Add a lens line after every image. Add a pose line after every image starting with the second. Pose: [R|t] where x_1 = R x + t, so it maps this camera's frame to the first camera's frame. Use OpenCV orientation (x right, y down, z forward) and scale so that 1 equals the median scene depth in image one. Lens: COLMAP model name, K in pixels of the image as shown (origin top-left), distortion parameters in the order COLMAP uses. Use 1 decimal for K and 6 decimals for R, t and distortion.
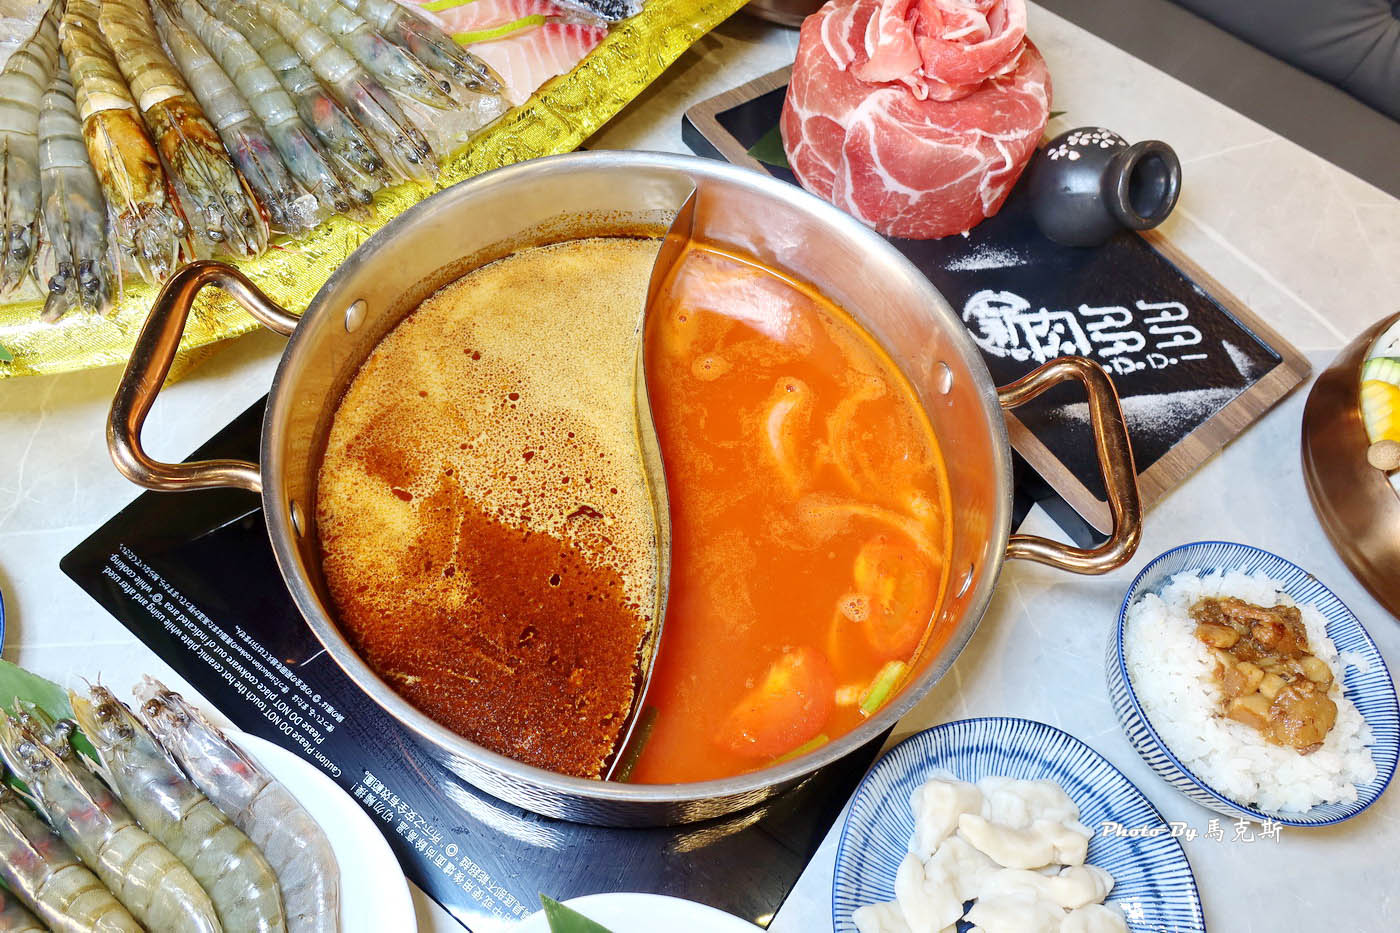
lens RADIAL K [[955.7, 0, 700.0], [0, 955.7, 466.5], [0, 0, 1]] dist [-0.014758, 0.007089]
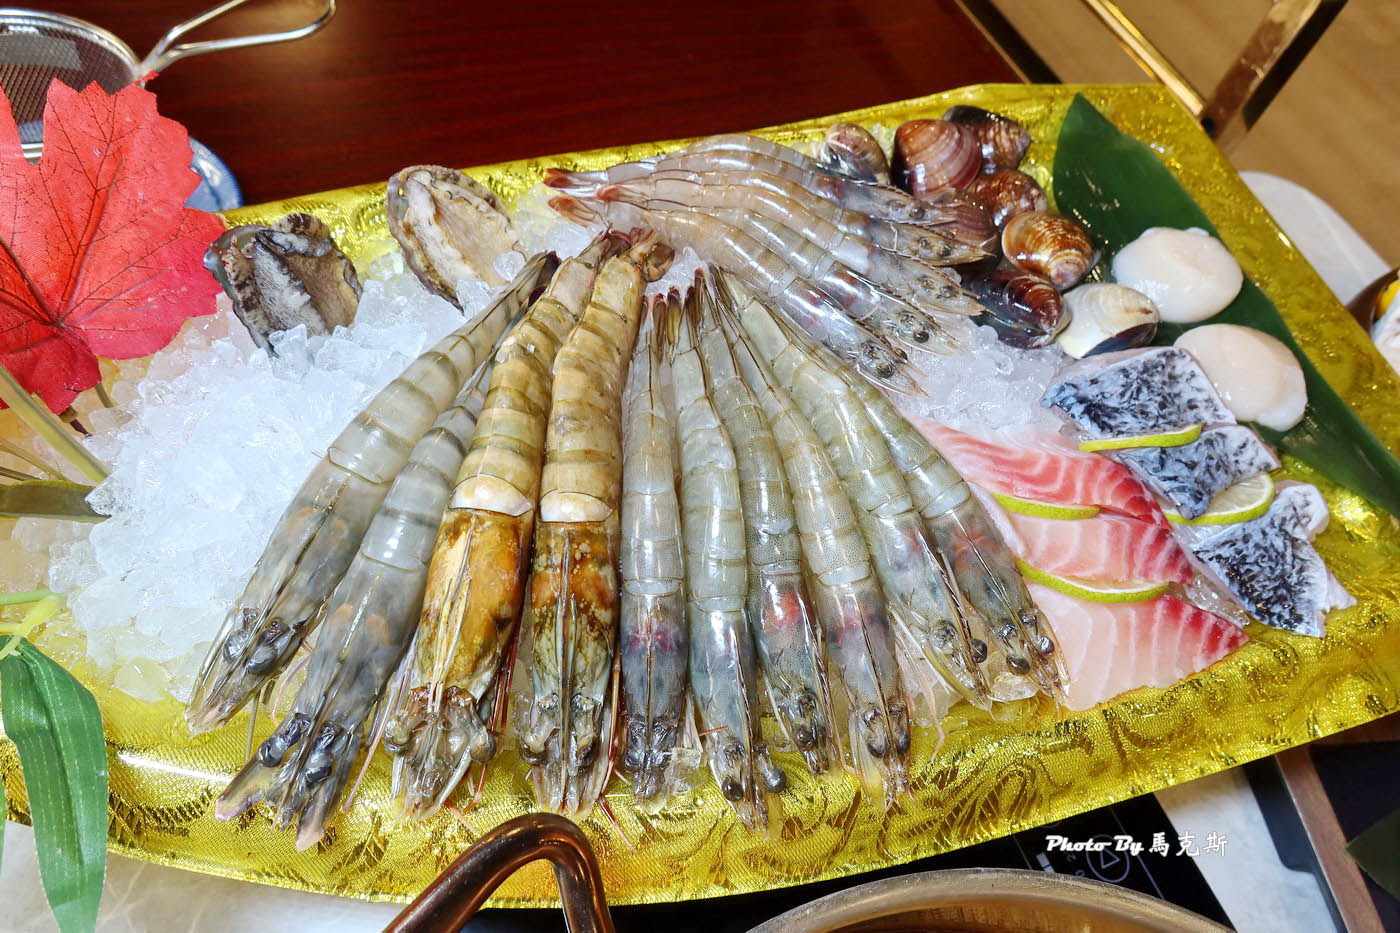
lens RADIAL K [[955.7, 0, 700.0], [0, 955.7, 466.5], [0, 0, 1]] dist [-0.014758, 0.007089]
pose [[0.842293, 0.458029, -0.284169, -0.287444], [-0.497041, 0.863967, -0.080697, -0.352229], [0.208551, 0.209214, 0.955372, 0.353315]]
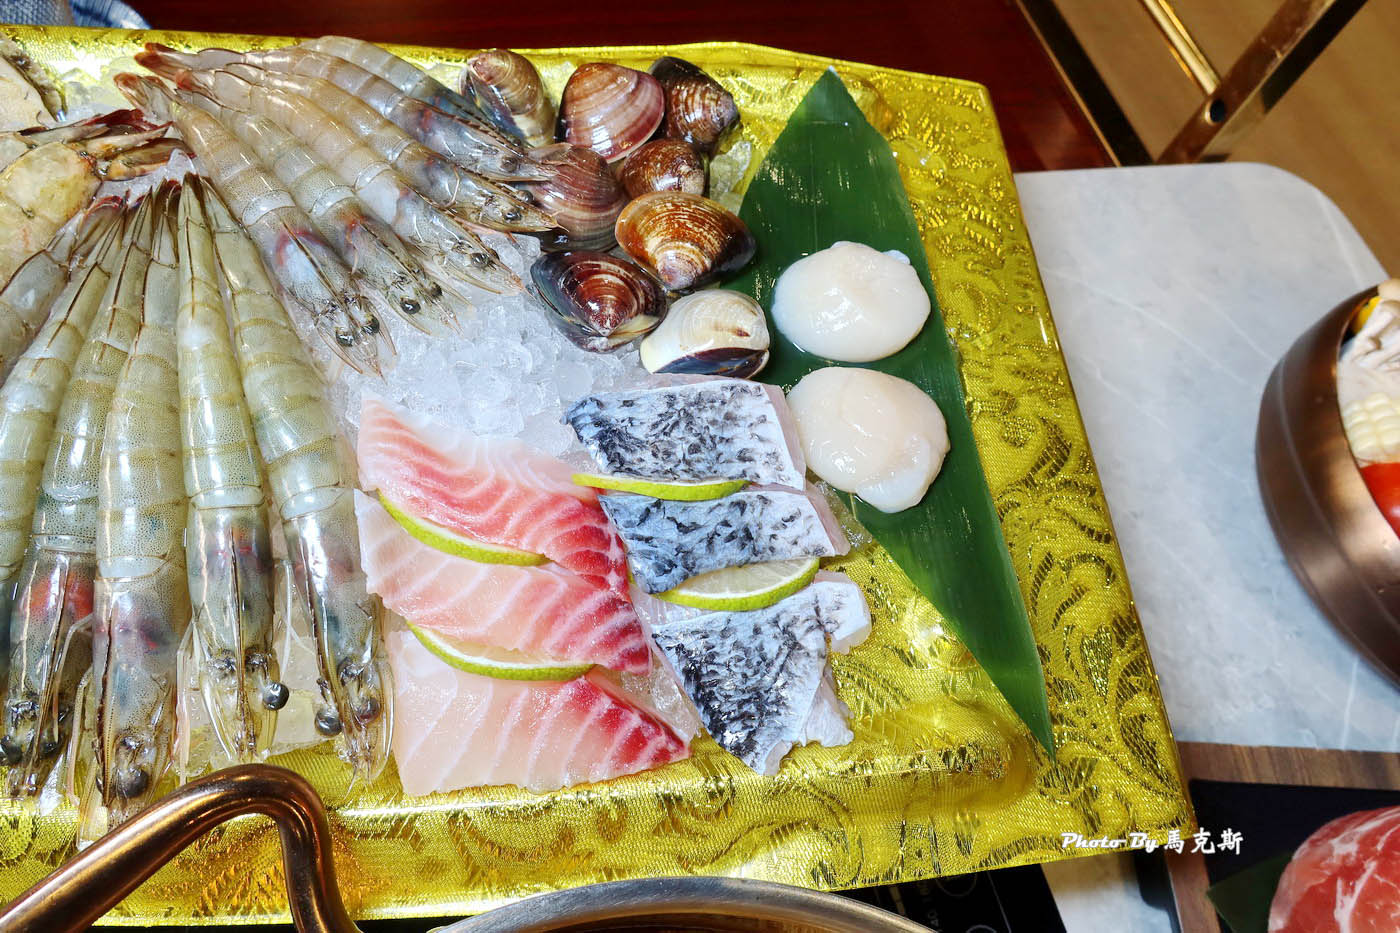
lens RADIAL K [[955.7, 0, 700.0], [0, 955.7, 466.5], [0, 0, 1]] dist [-0.014758, 0.007089]
pose [[0.708493, 0.626326, -0.325198, -0.030762], [-0.665103, 0.746671, -0.010951, -0.602402], [0.235957, 0.224049, 0.945582, 0.552490]]
